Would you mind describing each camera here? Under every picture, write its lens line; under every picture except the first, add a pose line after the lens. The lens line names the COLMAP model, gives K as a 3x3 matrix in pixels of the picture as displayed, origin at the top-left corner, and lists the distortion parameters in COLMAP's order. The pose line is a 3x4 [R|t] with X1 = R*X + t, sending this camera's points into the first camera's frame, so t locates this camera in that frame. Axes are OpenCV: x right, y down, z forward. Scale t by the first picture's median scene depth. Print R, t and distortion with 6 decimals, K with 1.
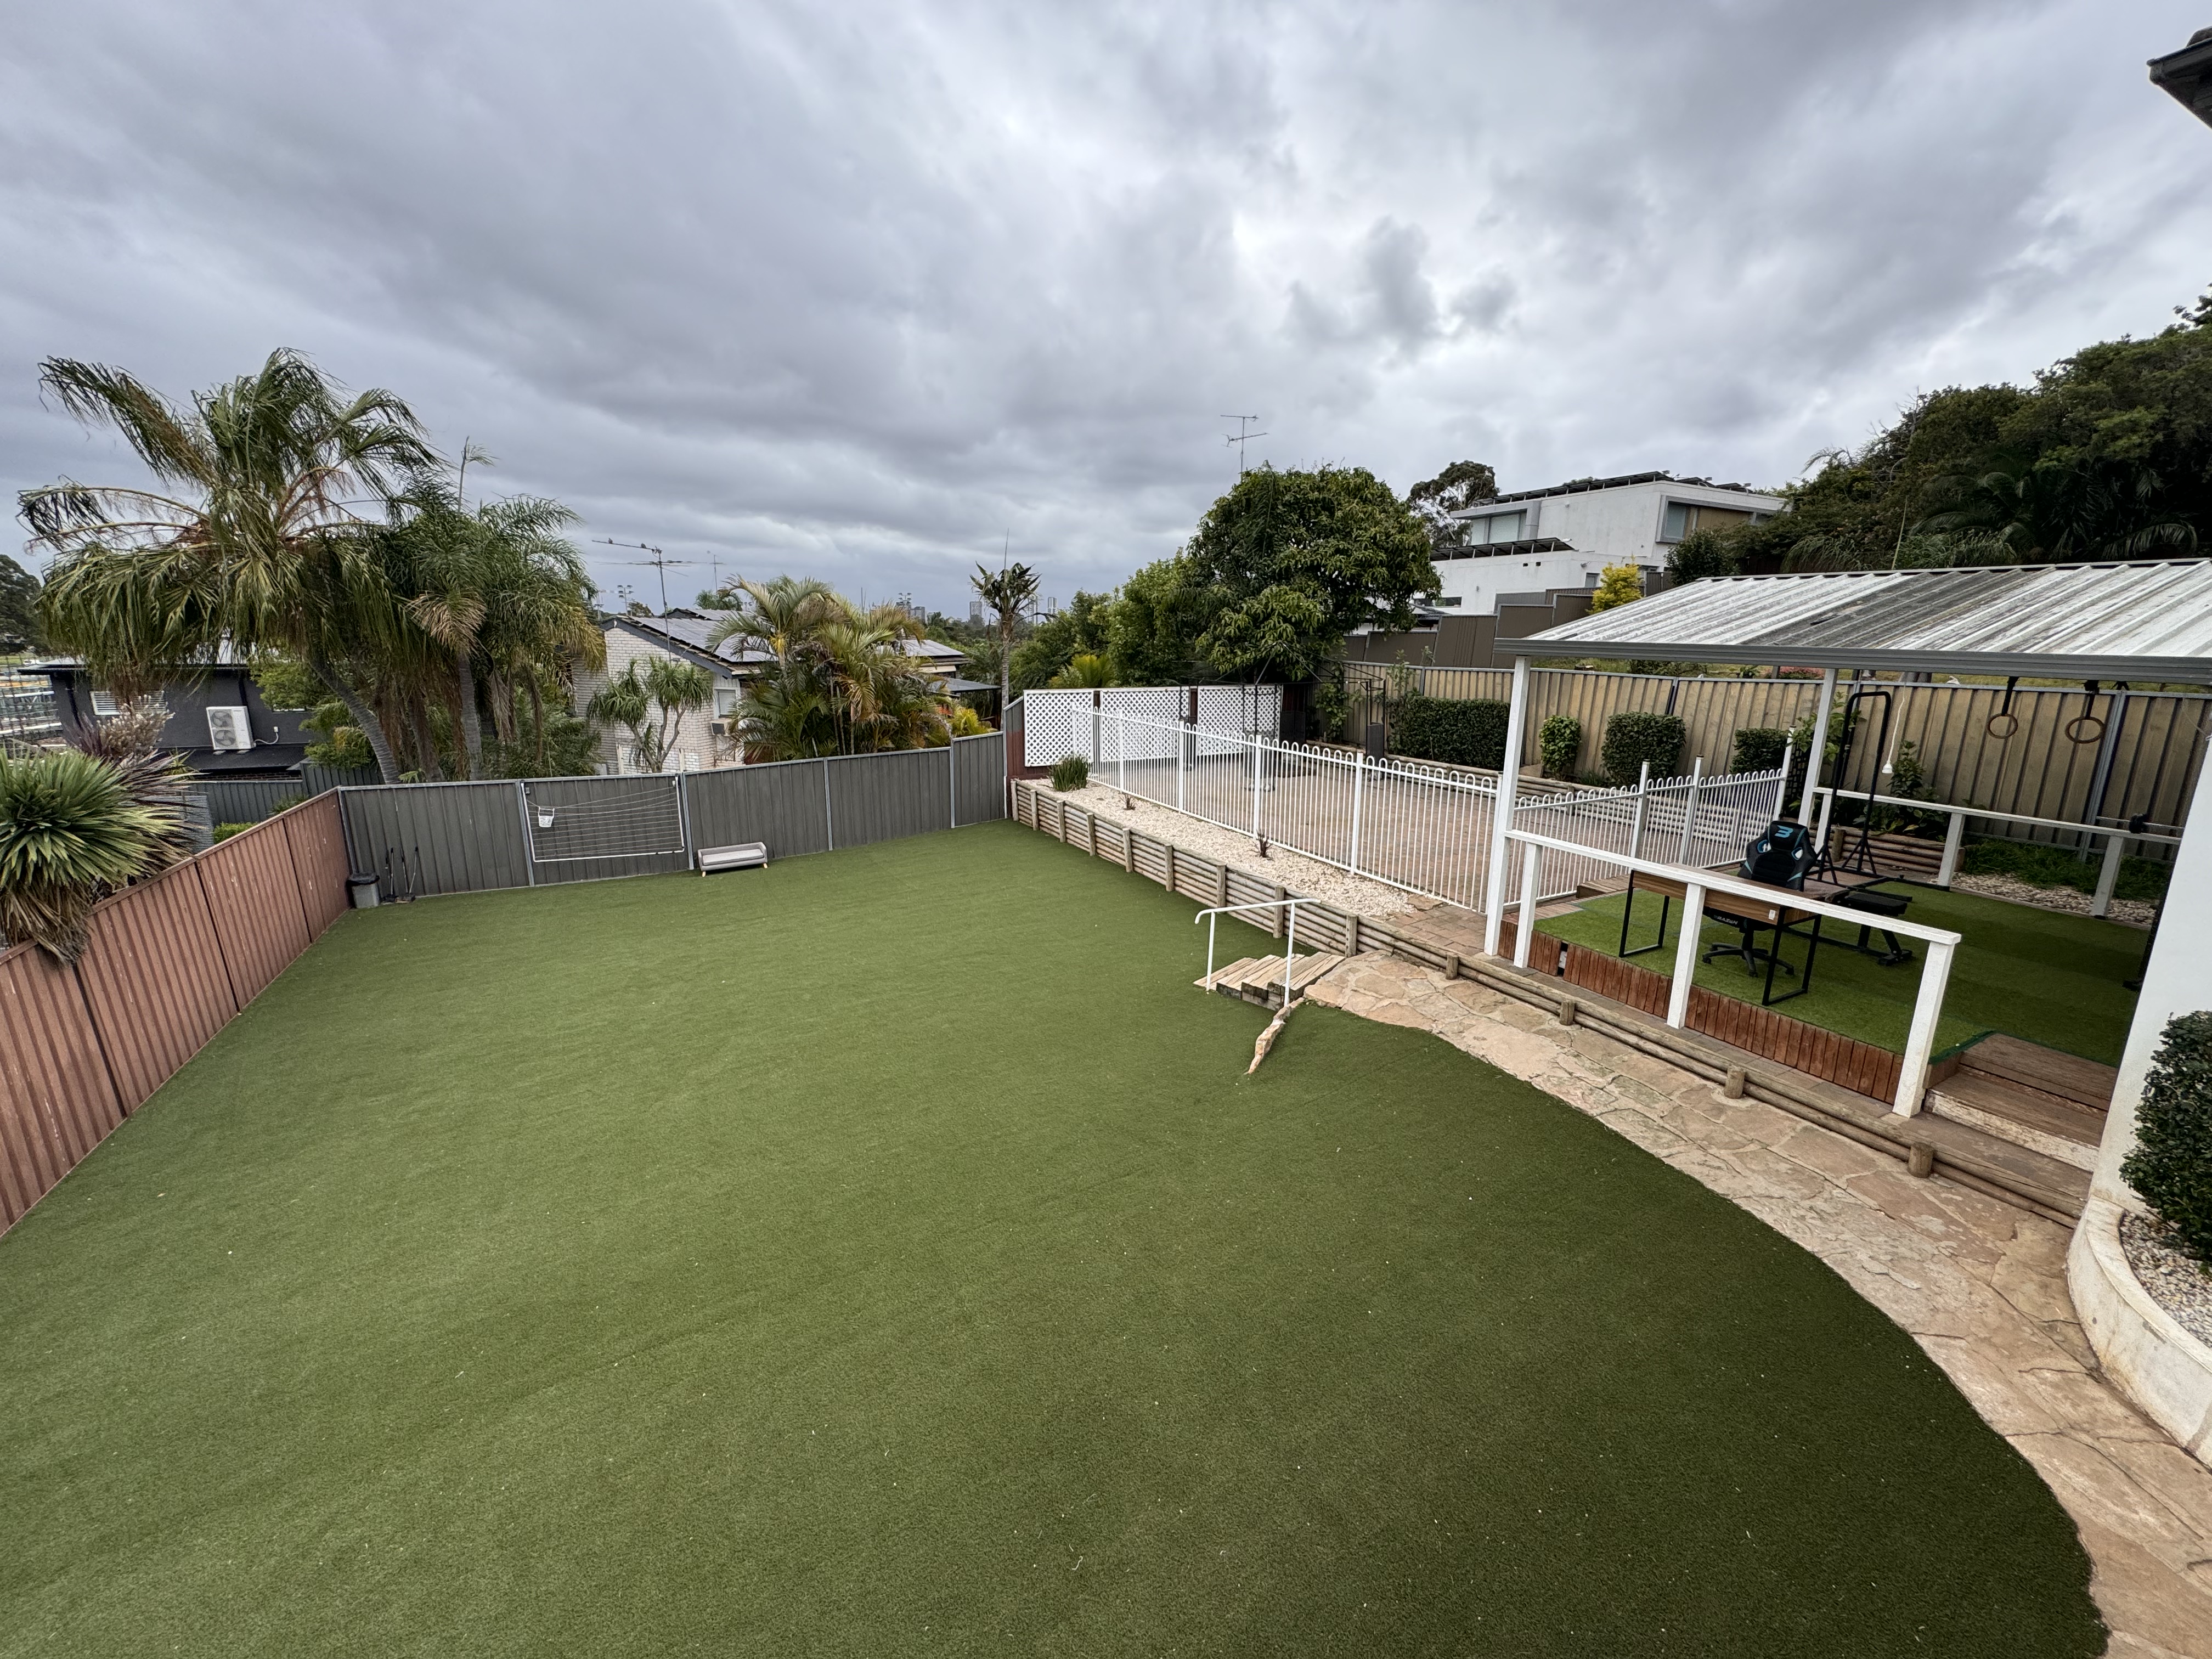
lens RADIAL K [[875.1, 0, 1106.0], [0, 875.1, 829.5], [0, 0, 1]] dist [0.000053, 0.000179]
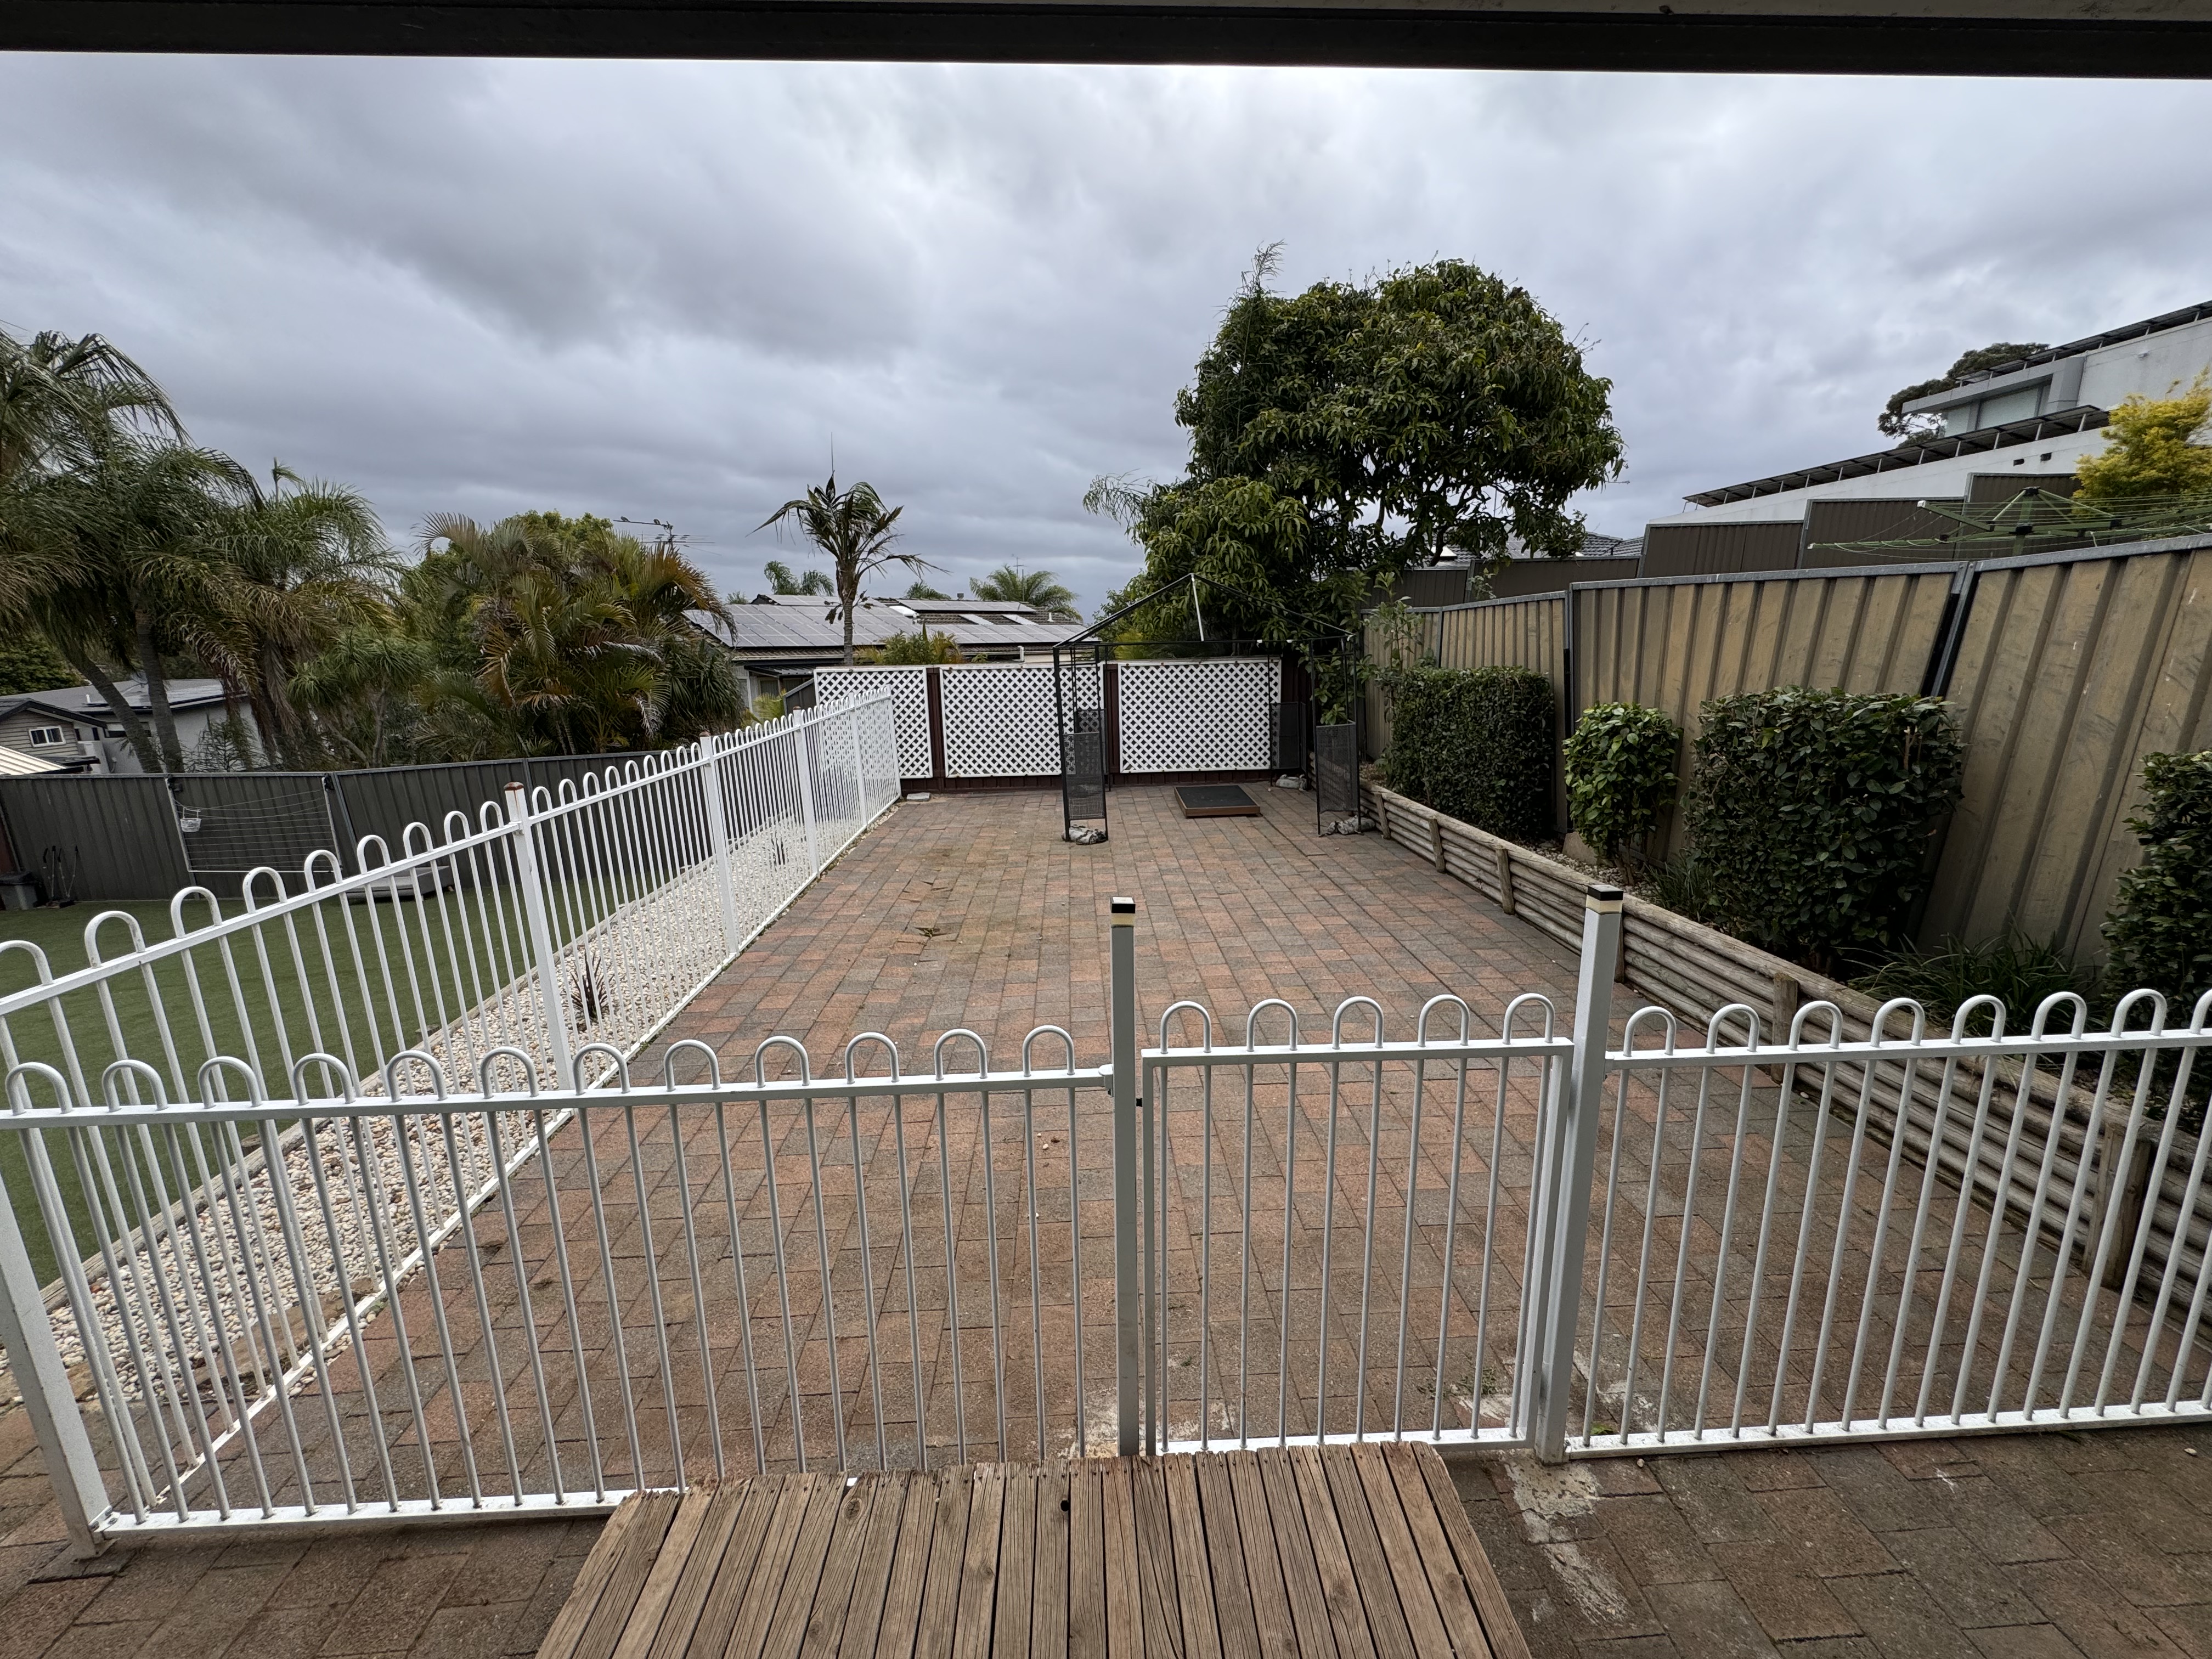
lens RADIAL K [[875.1, 0, 1106.0], [0, 875.1, 829.5], [0, 0, 1]] dist [0.000053, 0.000179]
pose [[0.909278, 0.062791, -0.411425, 0.505346], [-0.062891, 0.997932, 0.013309, -0.072278], [0.411409, 0.013774, 0.911347, 0.611585]]
